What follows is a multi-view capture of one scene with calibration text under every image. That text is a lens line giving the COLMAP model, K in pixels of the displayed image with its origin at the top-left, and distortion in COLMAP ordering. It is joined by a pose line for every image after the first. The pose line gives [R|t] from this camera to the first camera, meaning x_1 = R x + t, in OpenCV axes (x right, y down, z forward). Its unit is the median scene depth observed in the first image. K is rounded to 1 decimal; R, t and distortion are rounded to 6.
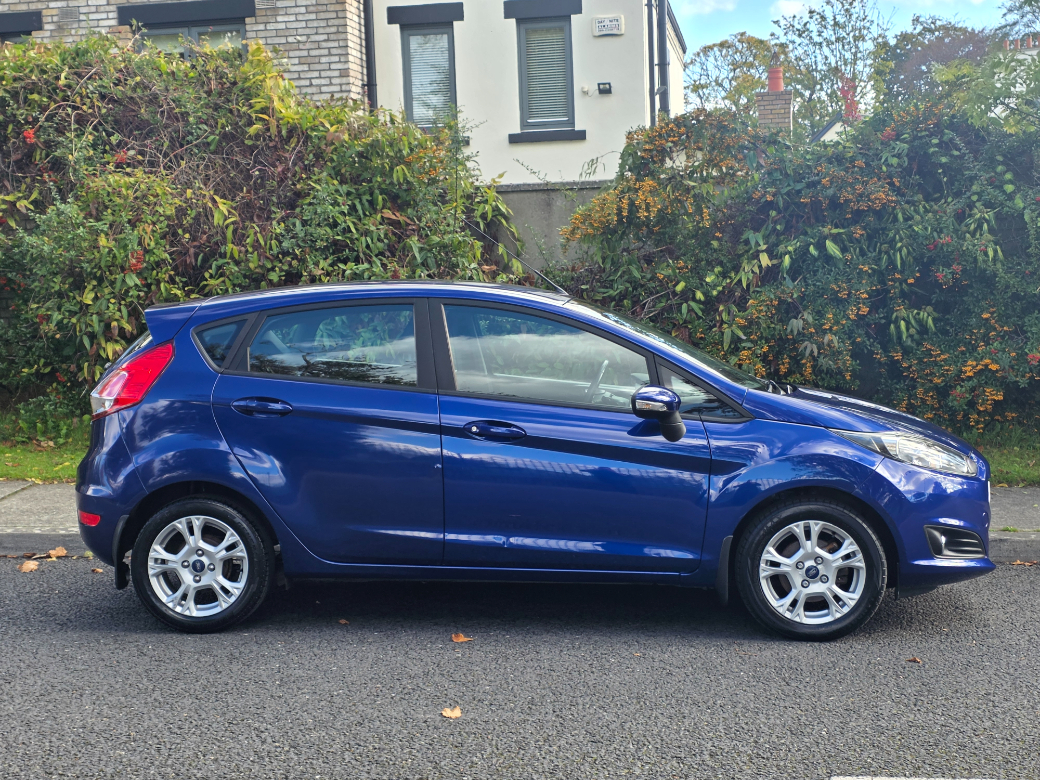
lens RADIAL K [[1624.9, 0, 520.1], [0, 1624.9, 389.4], [0, 0, 1]] dist [0.051796, 0.000000]
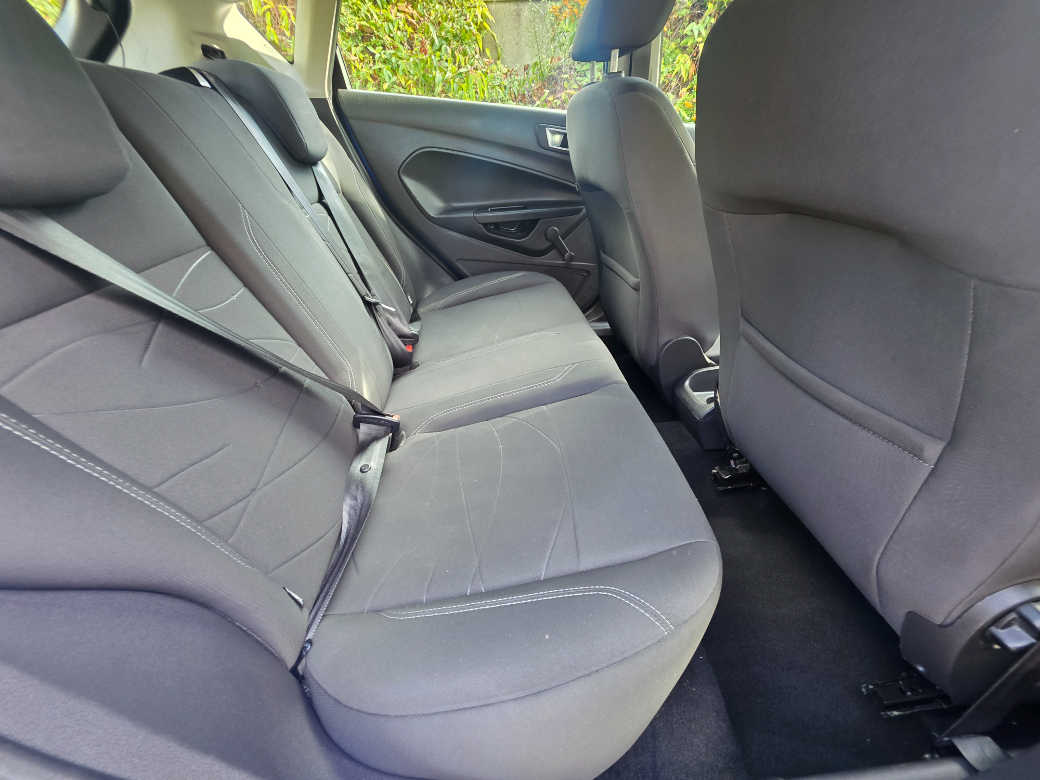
lens RADIAL K [[415.3, 0, 521.5], [0, 415.3, 390.0], [0, 0, 1]] dist [-0.000283, -0.000077]
pose [[0.983250, -0.101936, 0.151094, -0.071892], [0.019796, 0.883805, 0.467436, 0.003920], [-0.181186, -0.456615, 0.871019, 0.593836]]
